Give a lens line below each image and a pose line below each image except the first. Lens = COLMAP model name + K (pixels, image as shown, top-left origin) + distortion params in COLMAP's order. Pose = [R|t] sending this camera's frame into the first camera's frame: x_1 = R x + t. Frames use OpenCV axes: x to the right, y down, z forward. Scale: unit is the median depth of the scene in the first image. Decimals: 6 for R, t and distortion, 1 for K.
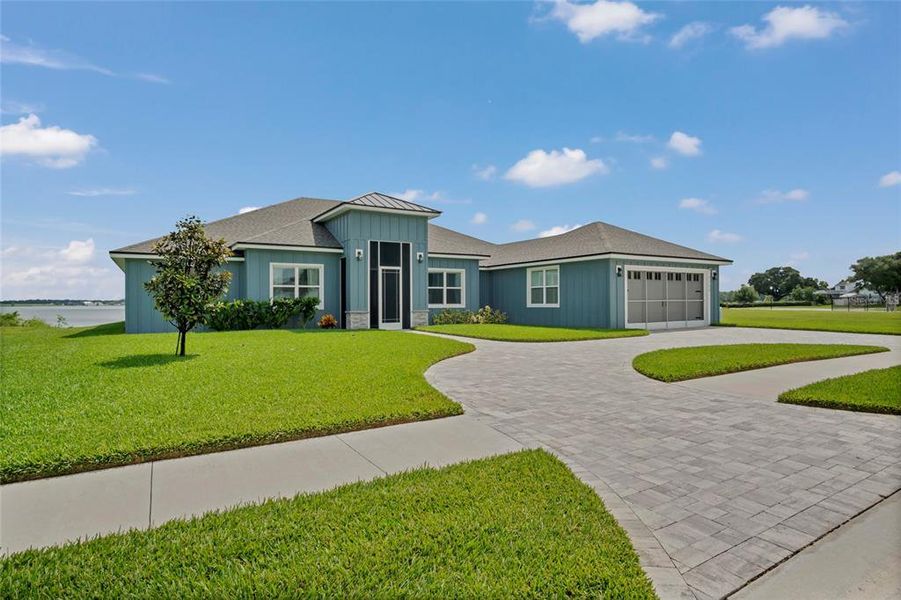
lens RADIAL K [[482.2, 0, 434.3], [0, 482.2, 296.2], [0, 0, 1]] dist [-0.031269, 0.005726]
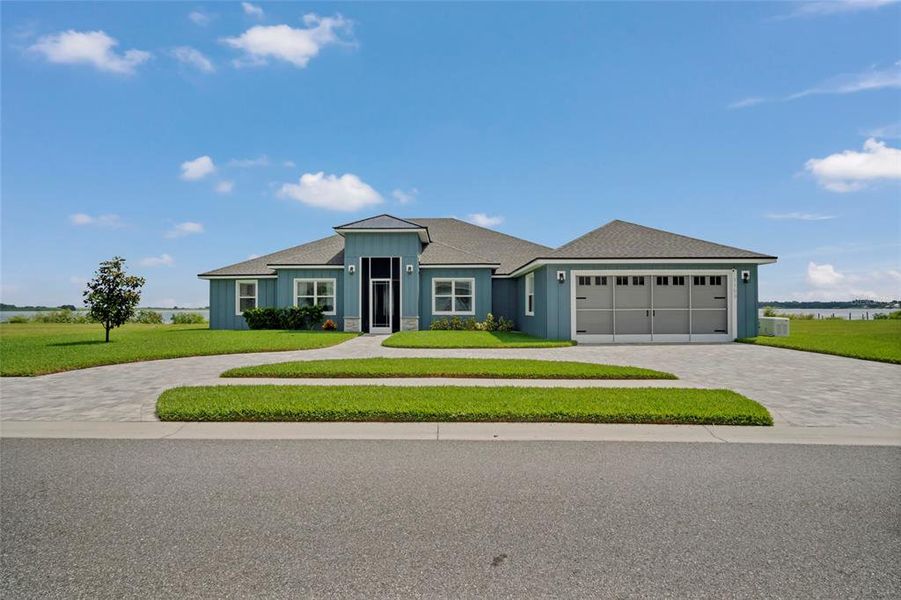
lens RADIAL K [[482.2, 0, 441.2], [0, 482.2, 299.1], [0, 0, 1]] dist [-0.031269, 0.005726]
pose [[0.856154, -0.005035, -0.516697, 0.611562], [0.003008, 0.999984, -0.004761, -0.006195], [0.516712, 0.002522, 0.856155, 0.081136]]
